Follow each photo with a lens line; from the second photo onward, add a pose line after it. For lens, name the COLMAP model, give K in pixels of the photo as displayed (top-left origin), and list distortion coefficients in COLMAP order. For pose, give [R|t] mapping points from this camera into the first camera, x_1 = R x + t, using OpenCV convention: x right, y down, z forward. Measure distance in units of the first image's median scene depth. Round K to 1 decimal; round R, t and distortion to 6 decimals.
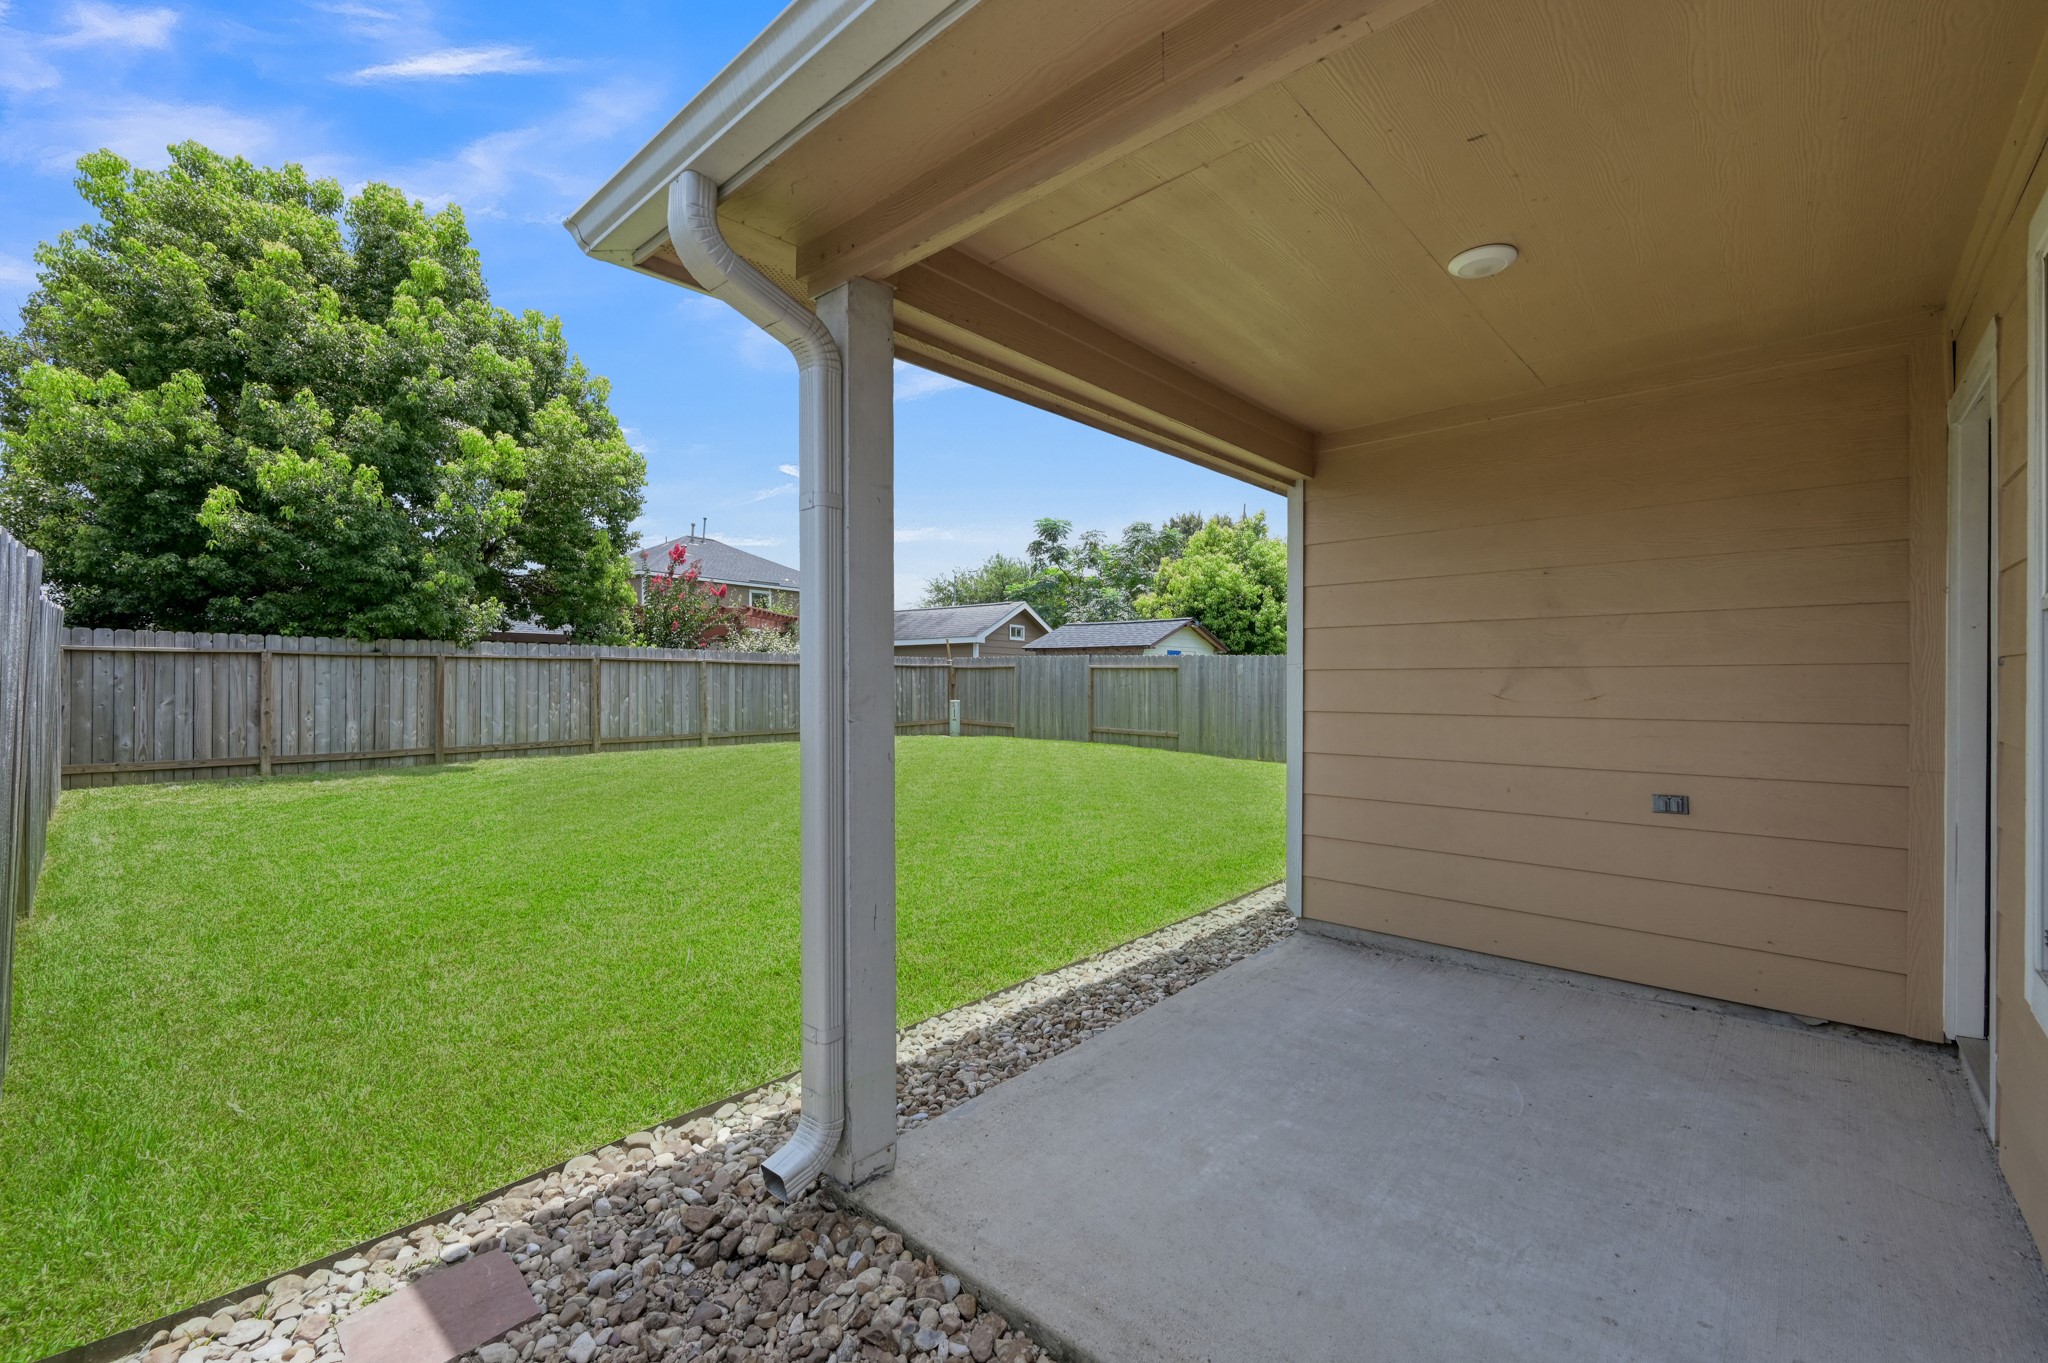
lens RADIAL K [[850.5, 0, 1024.0], [0, 850.5, 681.5], [0, 0, 1]] dist [-0.000972, -0.000112]
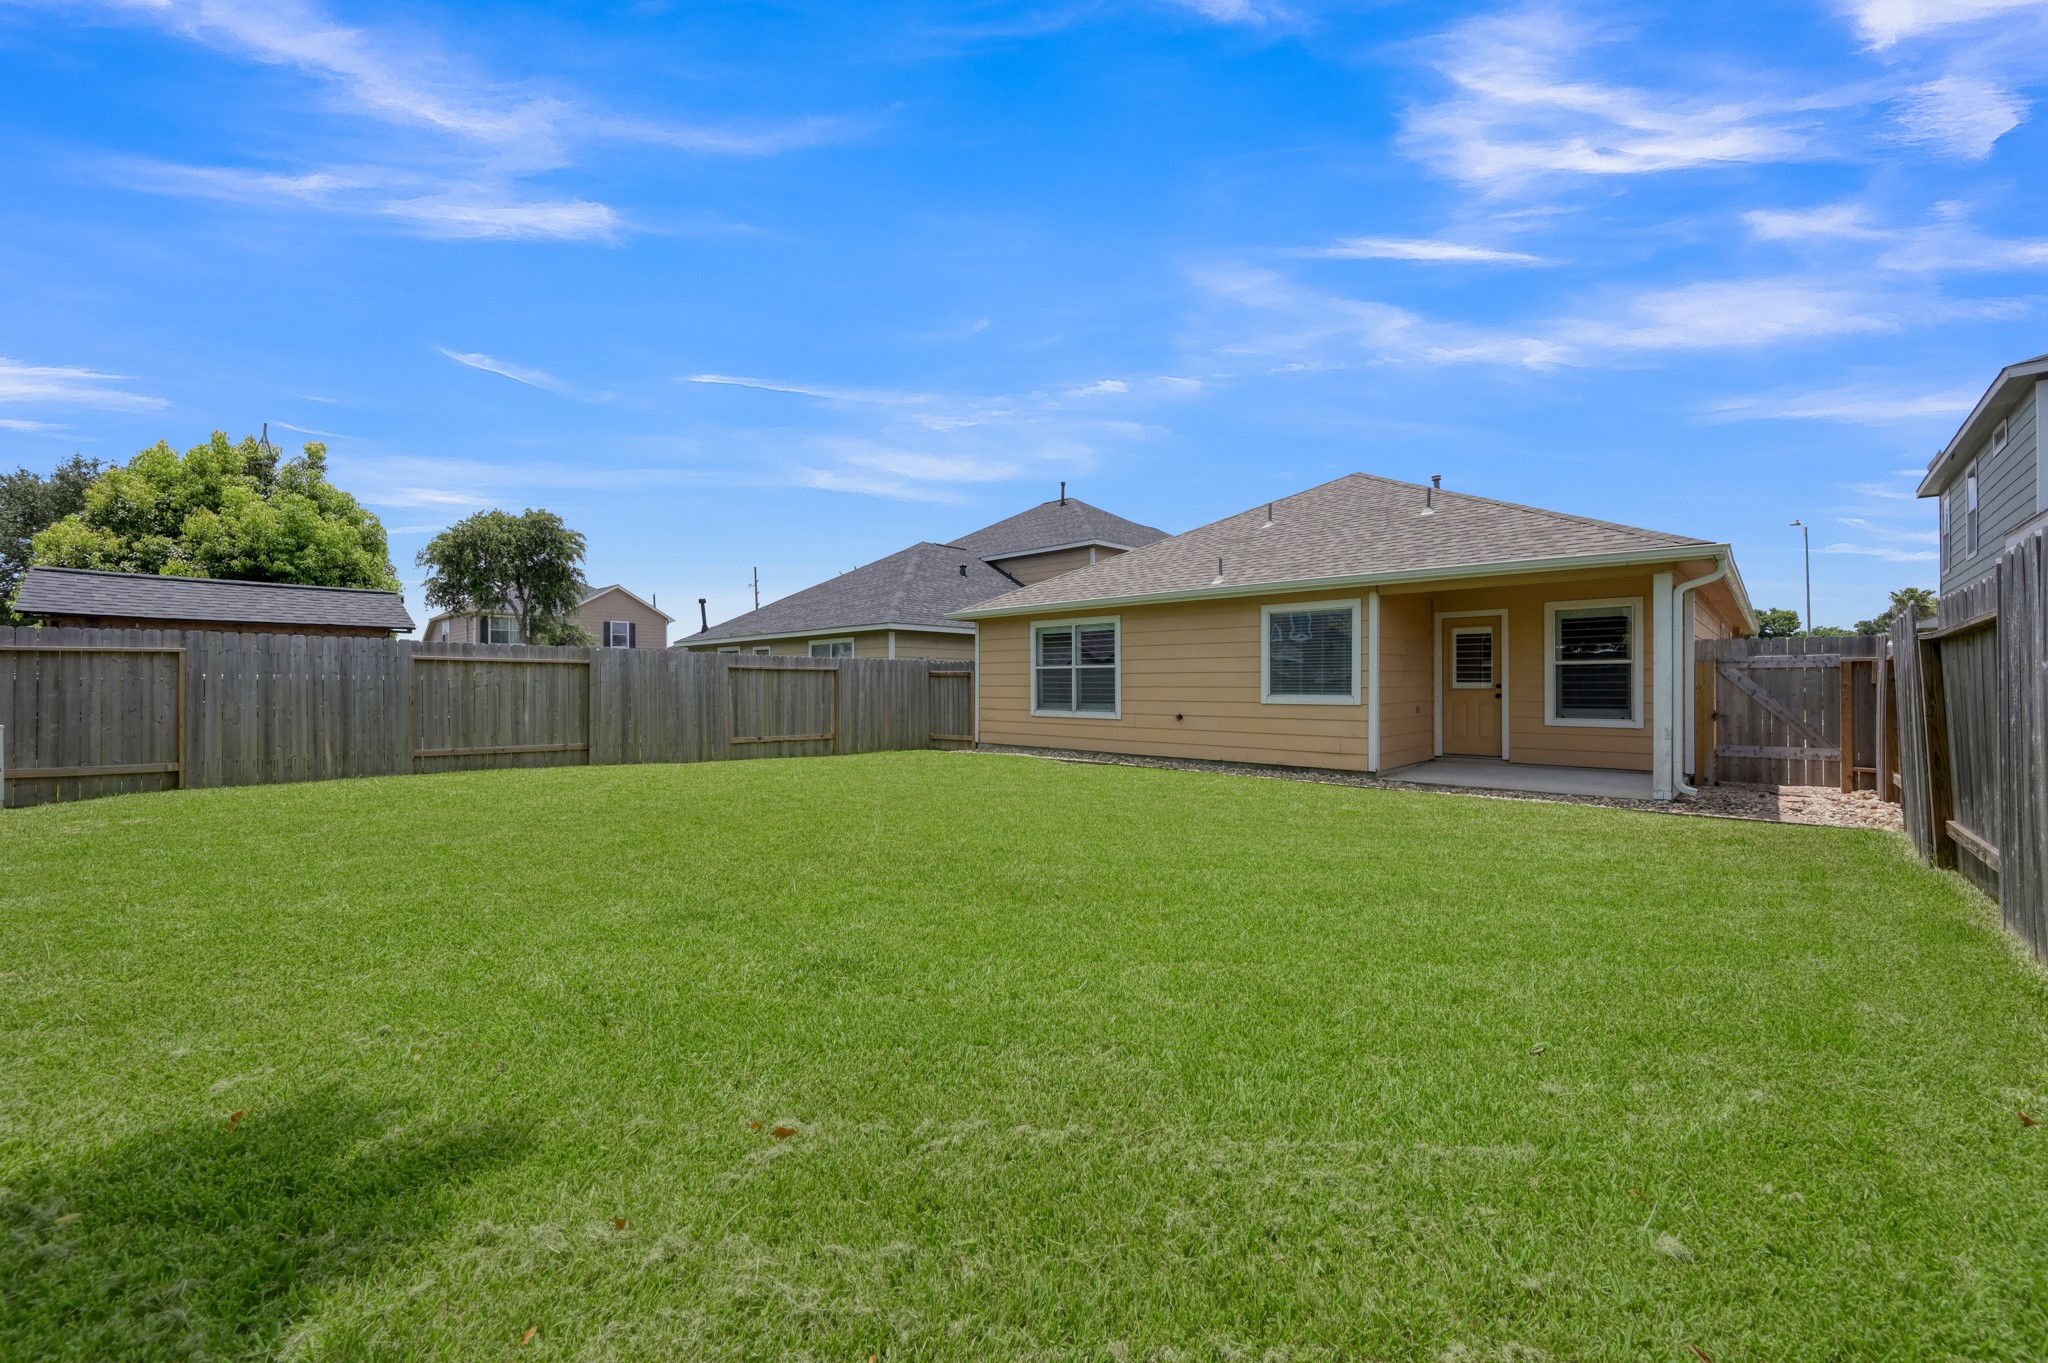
lens RADIAL K [[809.7, 0, 1024.0], [0, 809.7, 681.5], [0, 0, 1]] dist [0.001848, -0.000090]
pose [[0.006112, -0.000962, 0.999981, -0.661792], [0.001940, 0.999998, 0.000950, 0.000920], [-0.999979, 0.001935, 0.006114, 0.645299]]
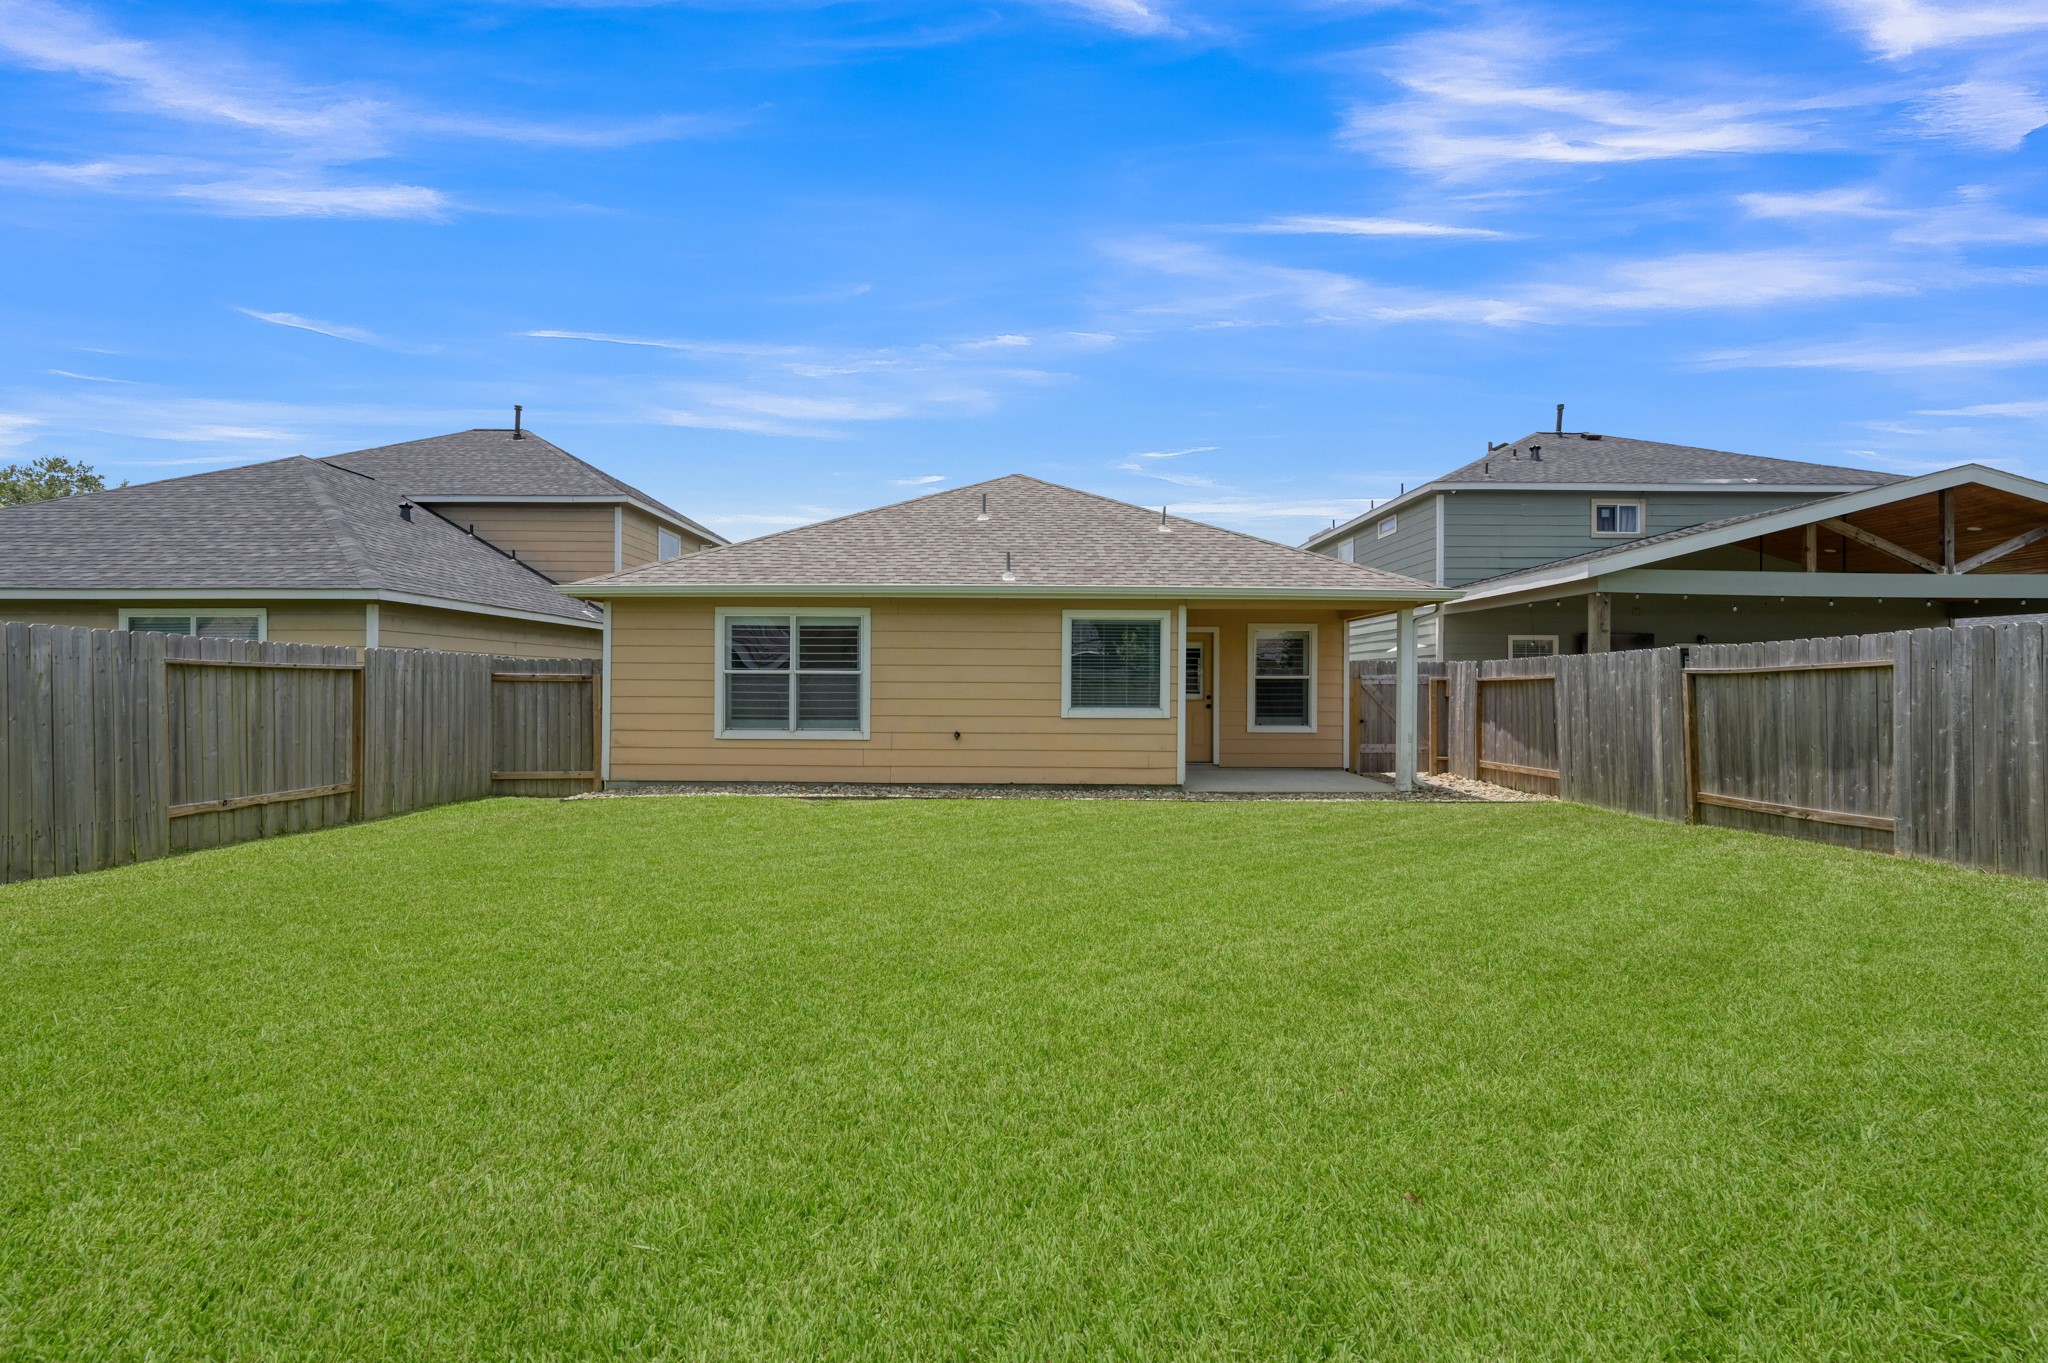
lens RADIAL K [[897.7, 0, 1024.0], [0, 897.7, 681.5], [0, 0, 1]] dist [-0.000456, 0.000072]
pose [[-0.686969, -0.003247, 0.726679, -0.415843], [-0.006951, 0.999974, -0.002103, -0.006871], [-0.726653, -0.006496, -0.686973, 1.005001]]
